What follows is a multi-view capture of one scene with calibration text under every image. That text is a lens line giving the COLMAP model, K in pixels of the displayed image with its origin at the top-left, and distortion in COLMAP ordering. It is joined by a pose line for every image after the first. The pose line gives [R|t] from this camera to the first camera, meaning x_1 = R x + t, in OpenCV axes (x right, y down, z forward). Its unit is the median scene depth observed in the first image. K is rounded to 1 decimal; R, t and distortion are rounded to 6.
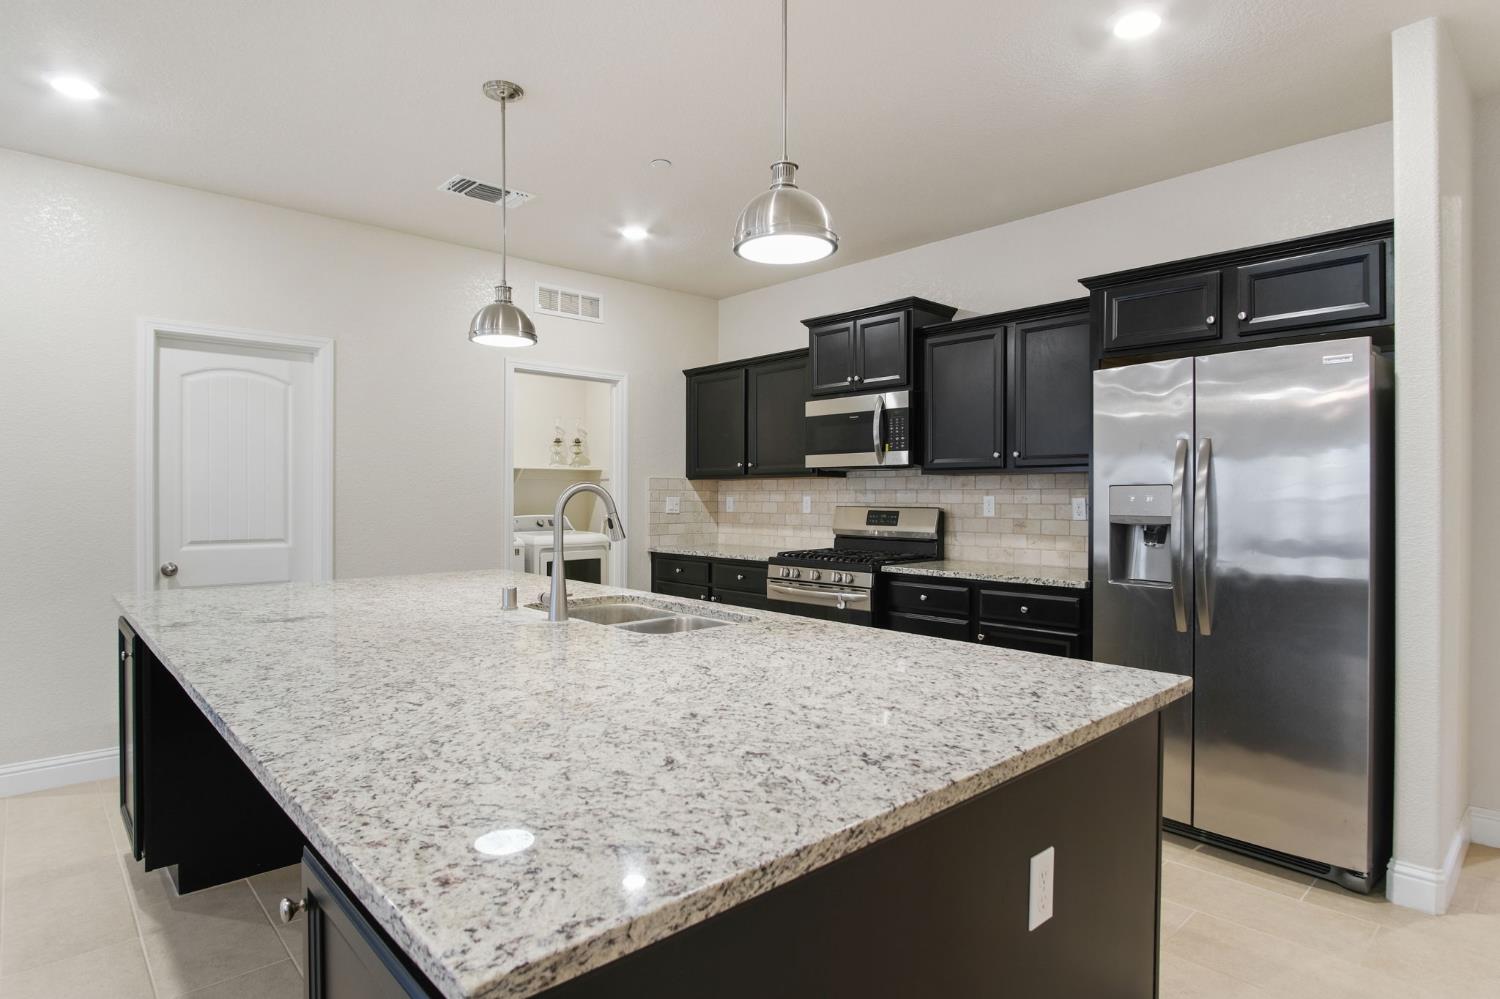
lens RADIAL K [[800.5, 0, 766.8], [0, 800.5, 499.9], [0, 0, 1]] dist [-0.019337, 0.000166]
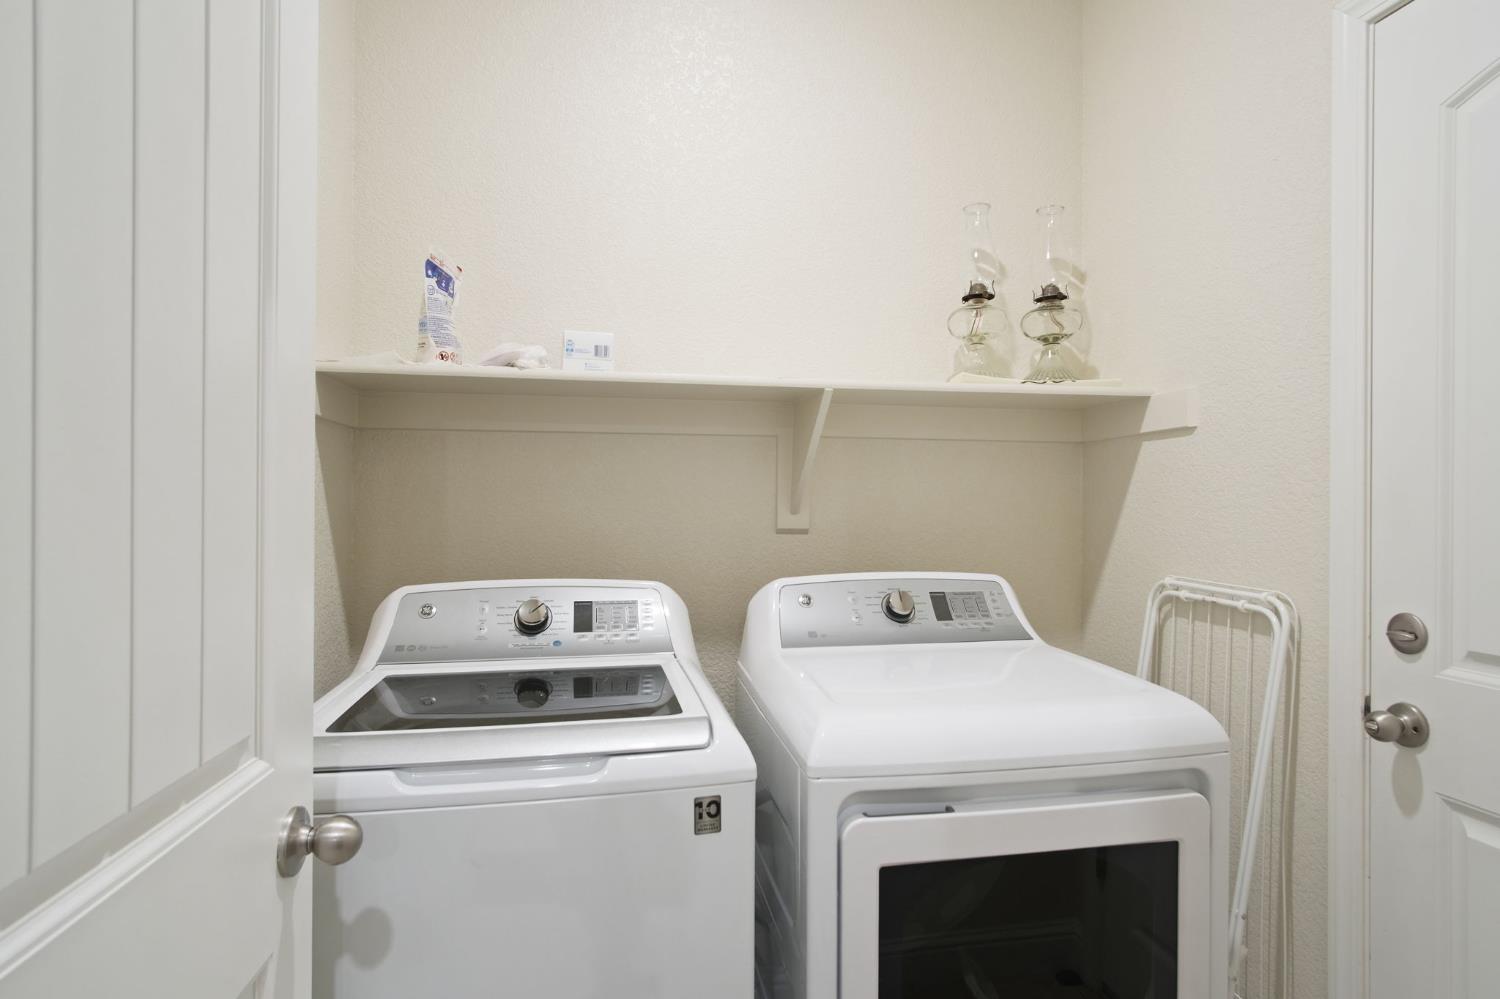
lens RADIAL K [[809.0, 0, 755.3], [0, 809.0, 488.5], [0, 0, 1]] dist [-0.020358, 0.001742]
pose [[0.840187, 0.006526, -0.542257, -0.282177], [-0.005293, 0.999979, 0.003834, -0.012275], [0.542270, -0.000351, 0.840204, 1.171702]]
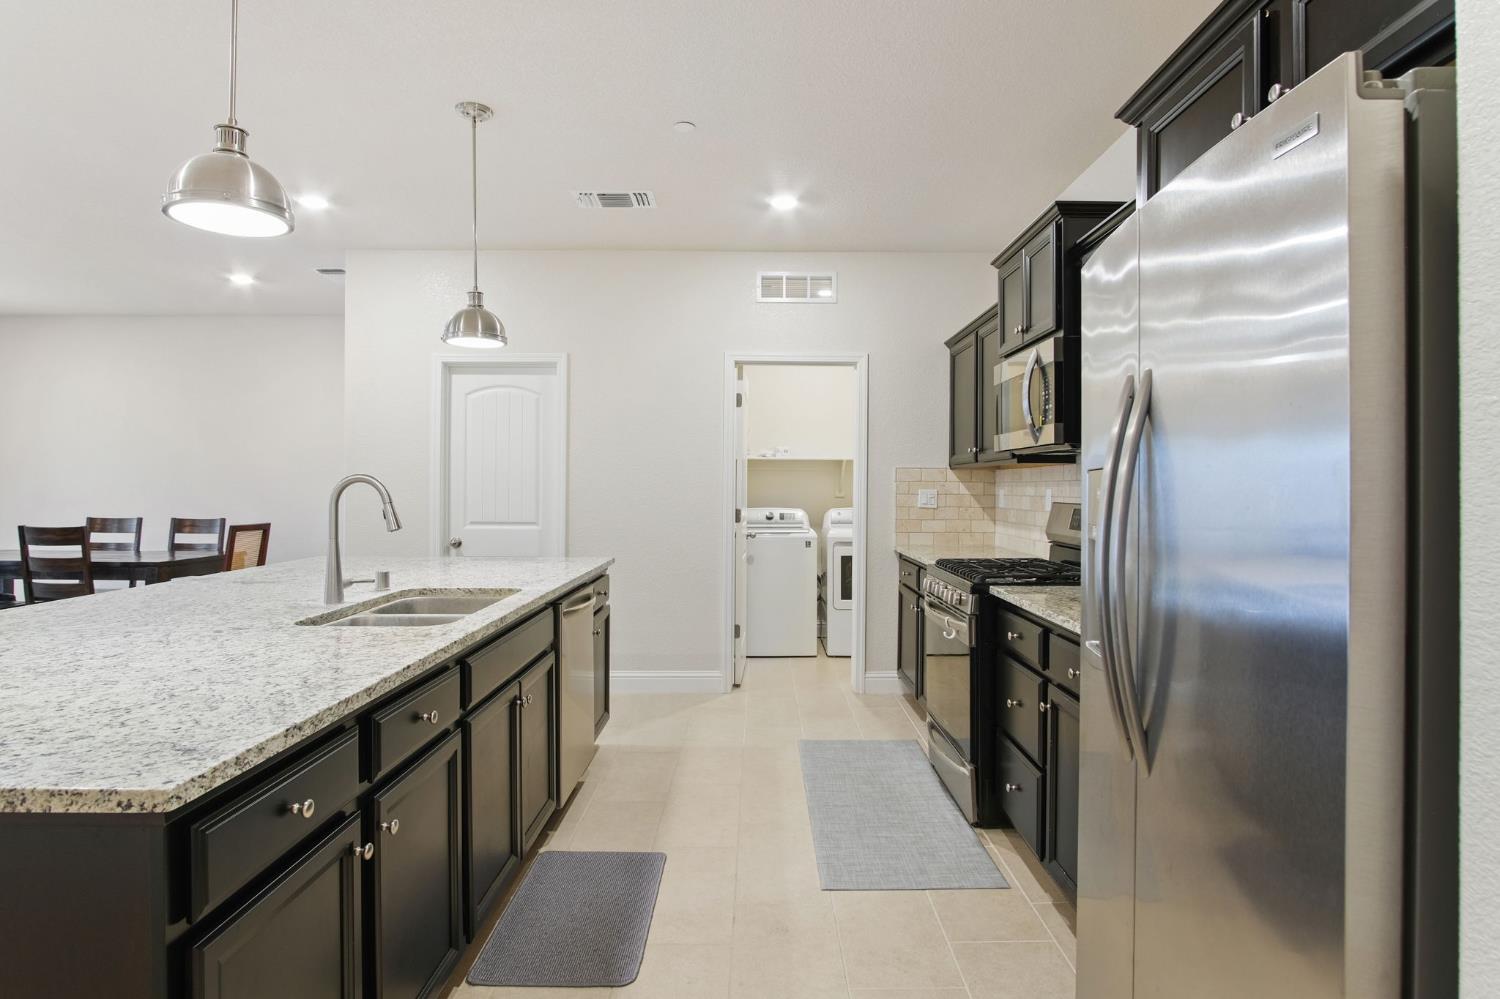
lens RADIAL K [[809.0, 0, 755.3], [0, 809.0, 488.5], [0, 0, 1]] dist [-0.020358, 0.001742]
pose [[0.727838, 0.003874, -0.685738, 0.451109], [-0.006596, 0.999977, -0.001352, -0.002864], [0.685717, 0.005507, 0.727847, 0.306767]]
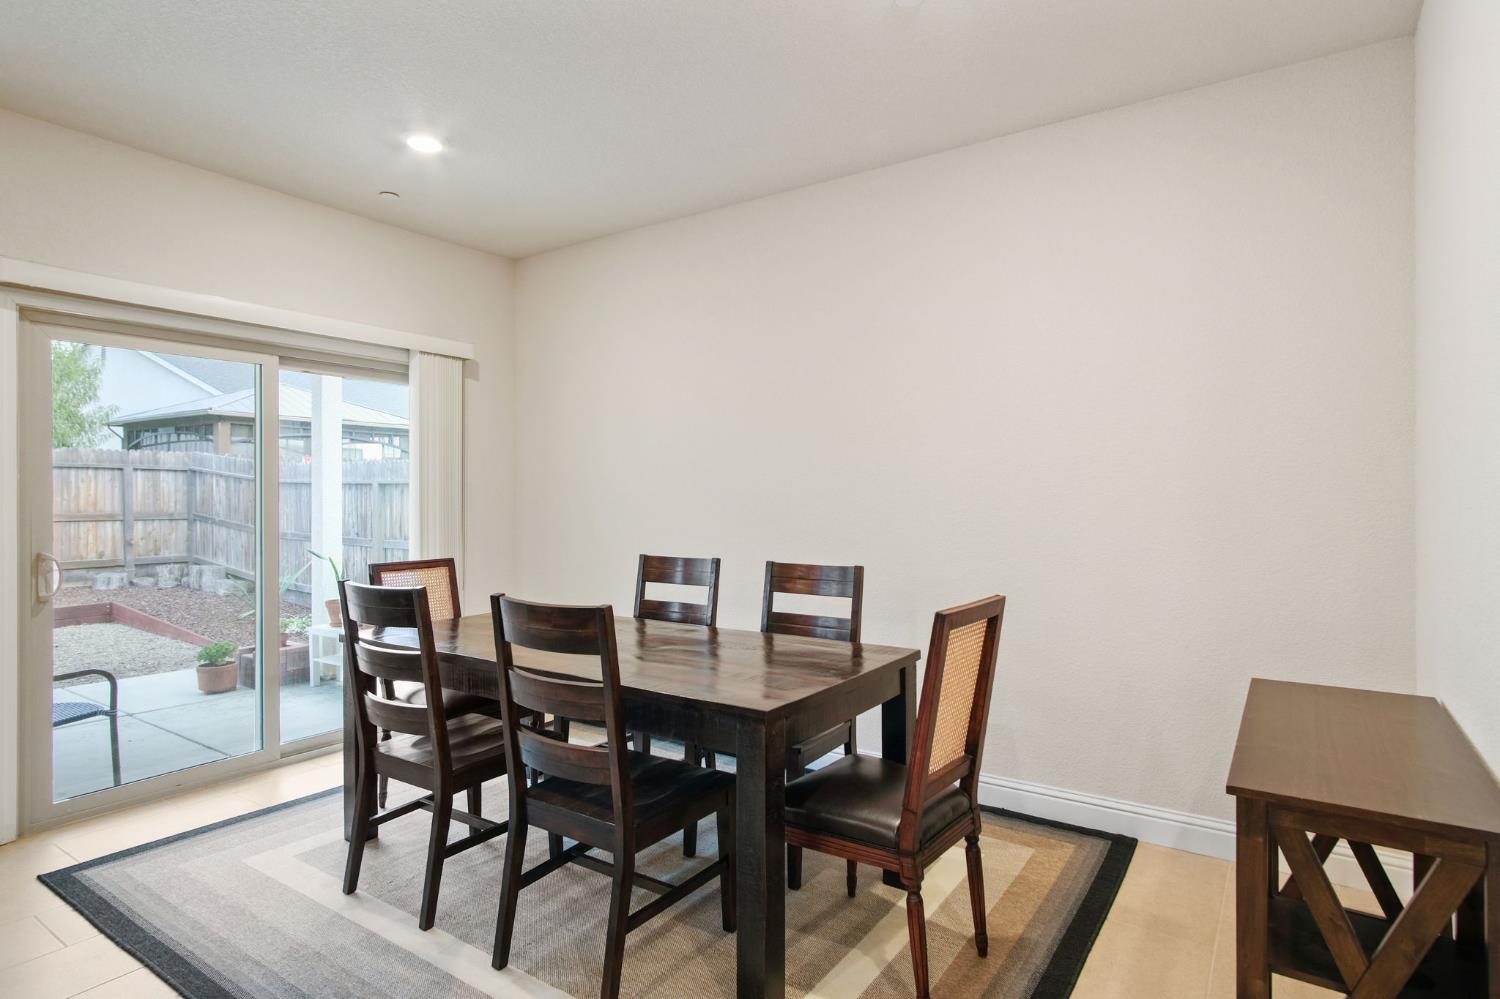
lens RADIAL K [[809.0, 0, 755.3], [0, 809.0, 488.5], [0, 0, 1]] dist [-0.020358, 0.001742]
pose [[0.214218, -0.010002, -0.976735, -0.569220], [0.002710, 0.999950, -0.009645, -0.005601], [0.976782, -0.000581, 0.214234, 0.463726]]
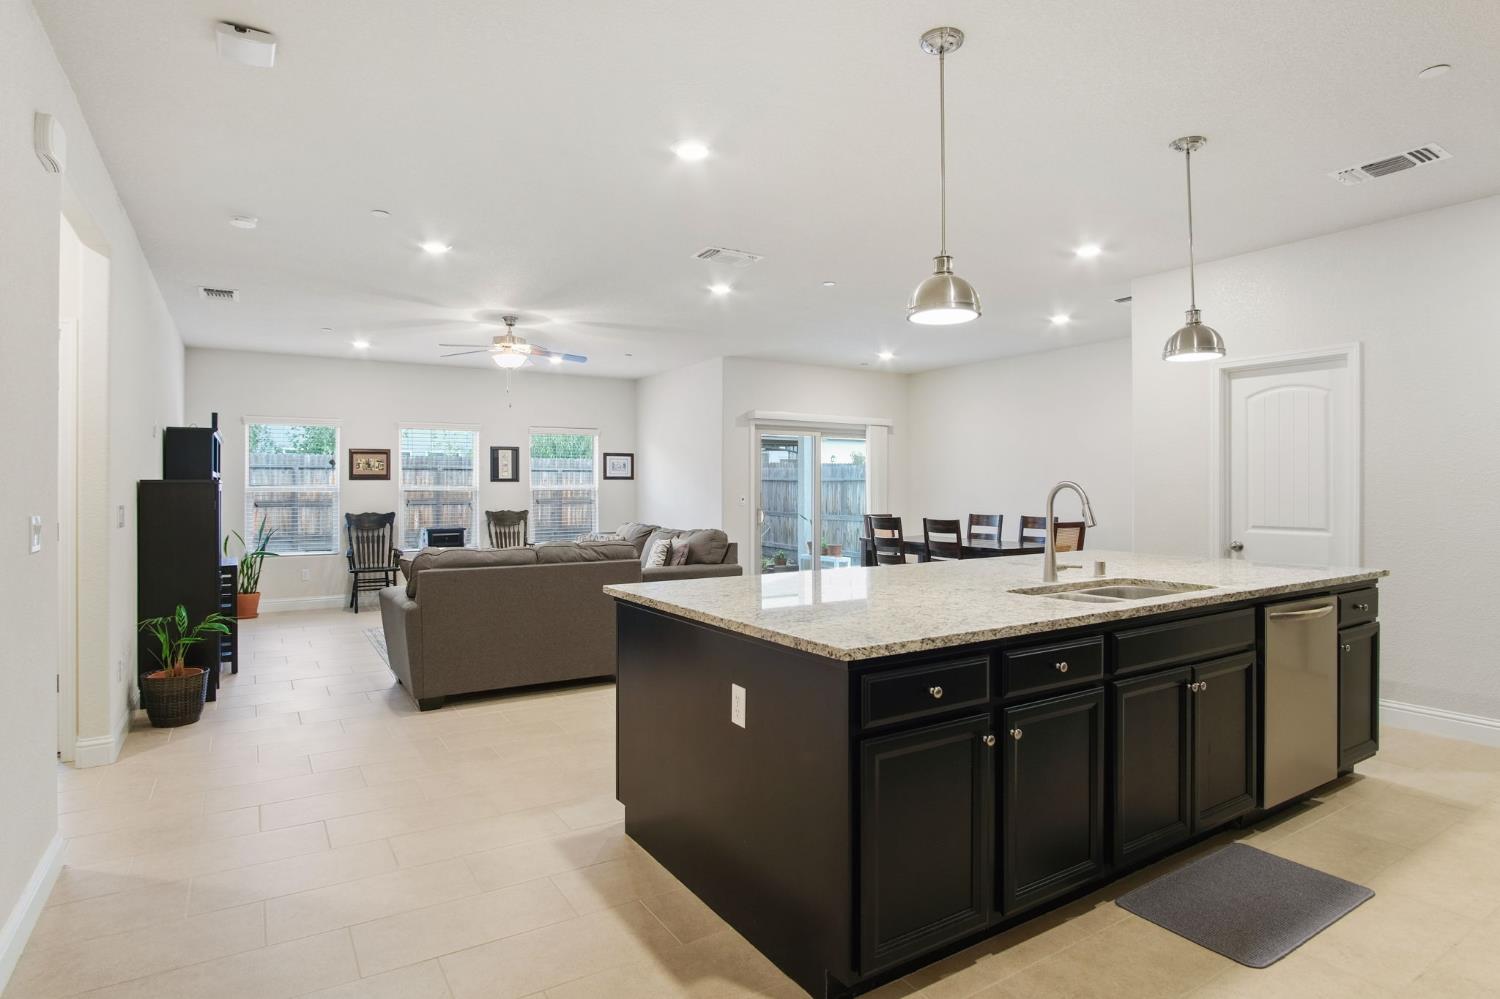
lens RADIAL K [[809.0, 0, 755.3], [0, 809.0, 488.5], [0, 0, 1]] dist [-0.020358, 0.001742]
pose [[-0.191051, -0.000920, -0.981580, 0.614200], [-0.003707, 0.999993, -0.000216, -0.004051], [0.981573, 0.003598, -0.191053, 0.392411]]
